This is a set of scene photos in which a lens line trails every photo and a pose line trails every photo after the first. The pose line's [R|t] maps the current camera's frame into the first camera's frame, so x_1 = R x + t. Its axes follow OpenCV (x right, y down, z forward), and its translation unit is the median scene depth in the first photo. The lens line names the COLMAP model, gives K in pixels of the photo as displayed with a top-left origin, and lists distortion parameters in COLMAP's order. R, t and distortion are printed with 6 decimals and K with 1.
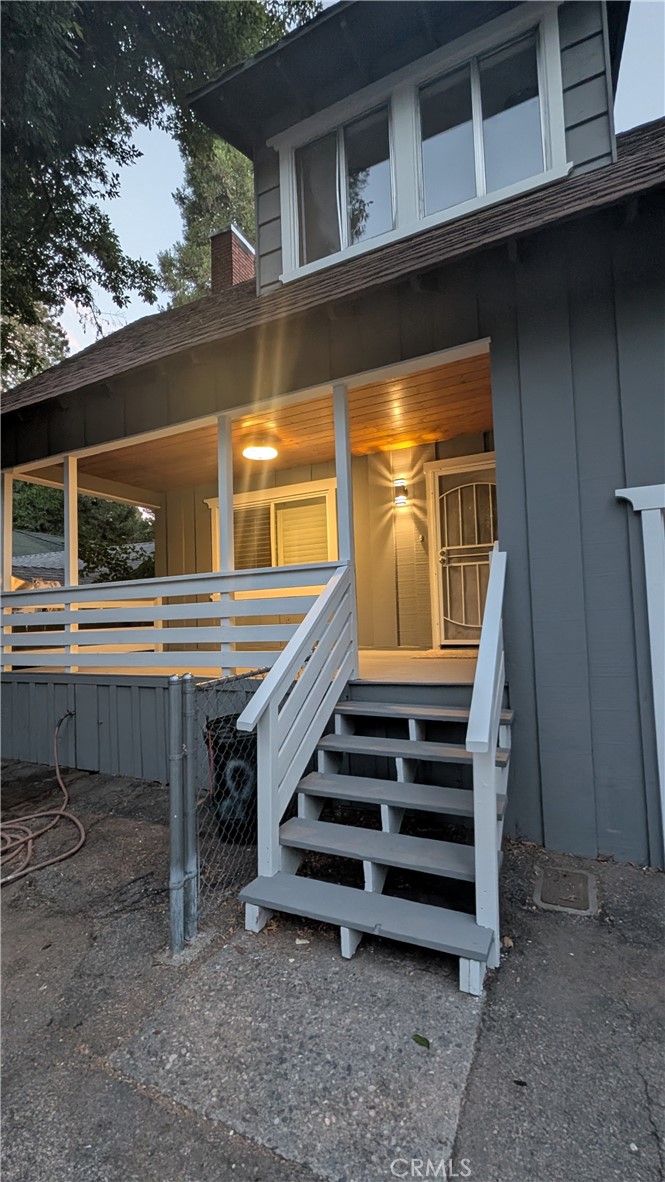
lens RADIAL K [[454.1, 0, 332.5], [0, 454.1, 591.0], [0, 0, 1]] dist [-0.000558, -0.000040]
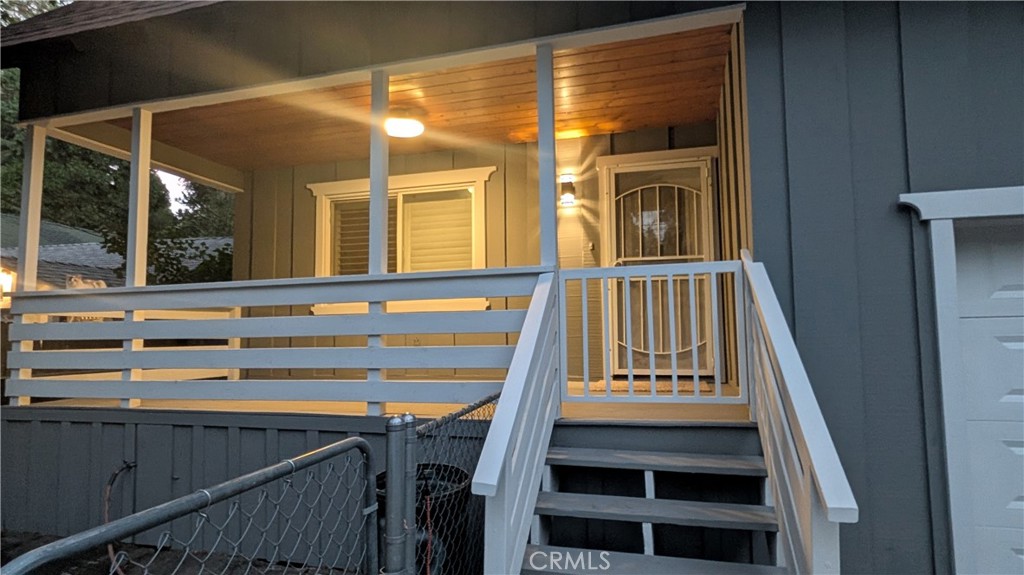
lens RADIAL K [[535.3, 0, 512.6], [0, 535.3, 293.7], [0, 0, 1]] dist [-0.002009, -0.000797]
pose [[0.986703, 0.036510, 0.158383, -0.102785], [-0.031828, 0.998981, -0.032001, 0.007280], [-0.159390, 0.026535, 0.986859, 0.058385]]
